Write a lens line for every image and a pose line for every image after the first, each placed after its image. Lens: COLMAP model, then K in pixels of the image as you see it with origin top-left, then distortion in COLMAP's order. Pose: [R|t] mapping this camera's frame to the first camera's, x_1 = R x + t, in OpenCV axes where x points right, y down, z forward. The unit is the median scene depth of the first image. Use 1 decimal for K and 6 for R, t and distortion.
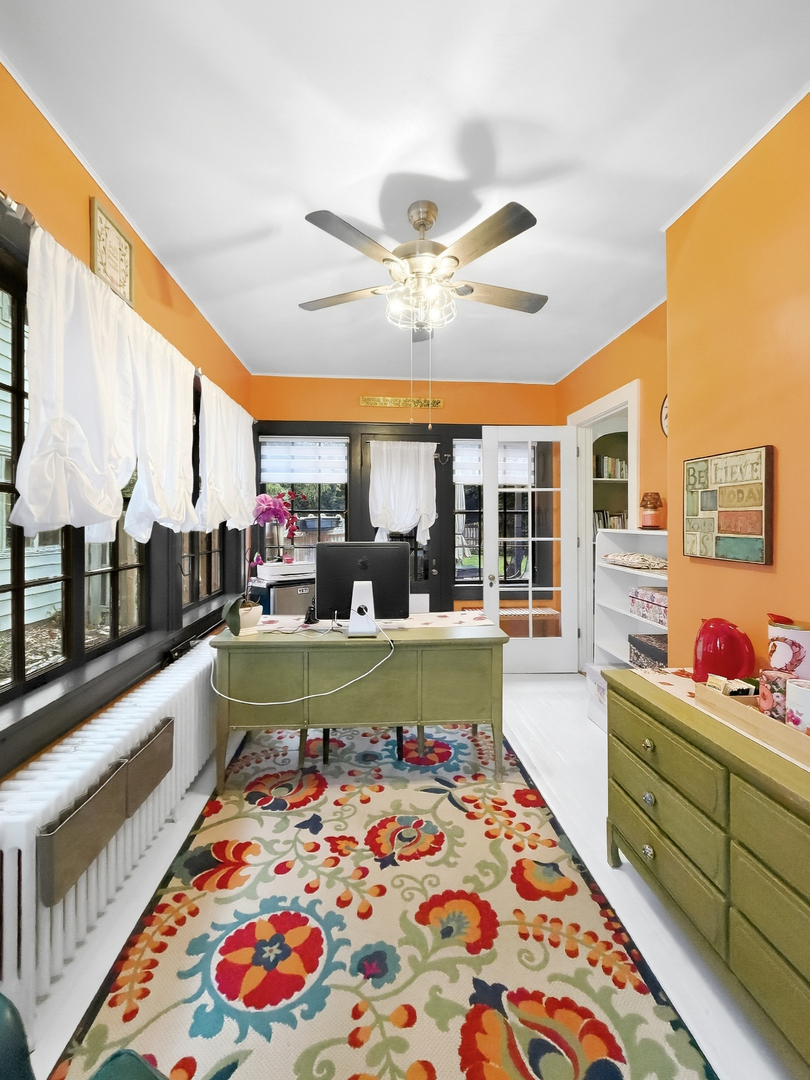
lens RADIAL K [[455.6, 0, 406.2], [0, 455.6, 520.2], [0, 0, 1]] dist [-0.000837, 0.000000]
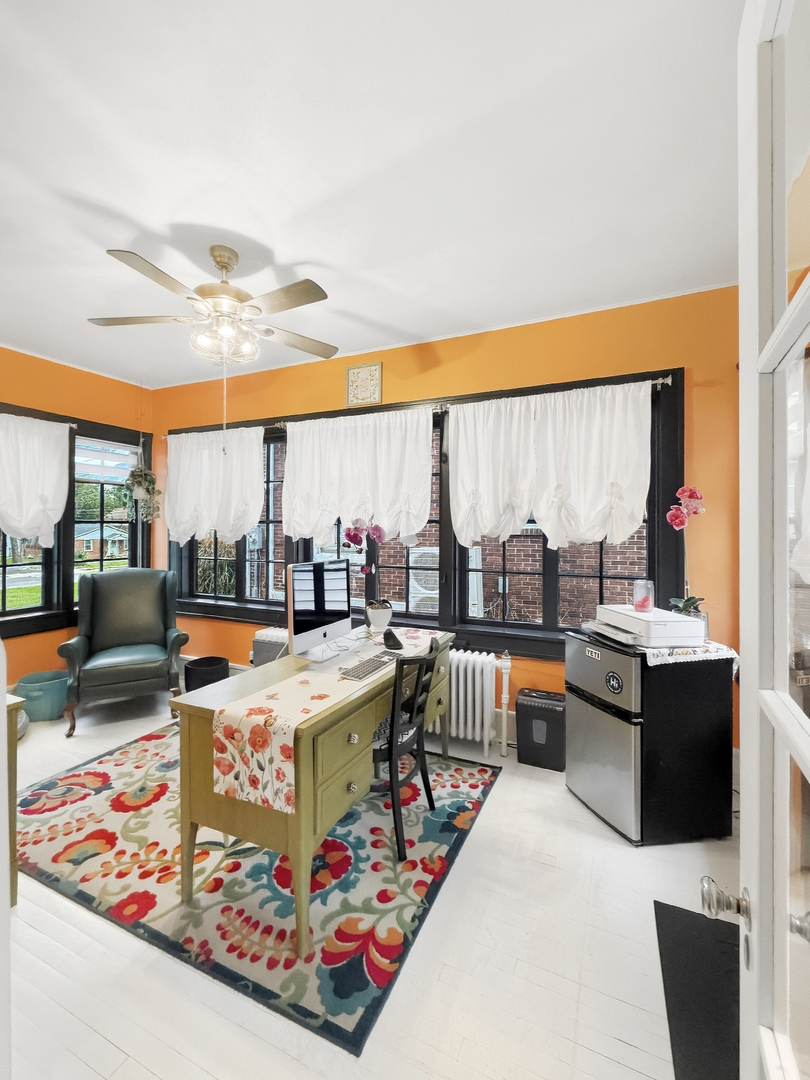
lens RADIAL K [[455.6, 0, 406.2], [0, 455.6, 520.2], [0, 0, 1]] dist [-0.000837, 0.000000]
pose [[-0.487948, -0.013321, -0.872771, 0.839348], [-0.001820, 0.999897, -0.014243, -0.035470], [0.872871, -0.005361, -0.487922, 2.066274]]
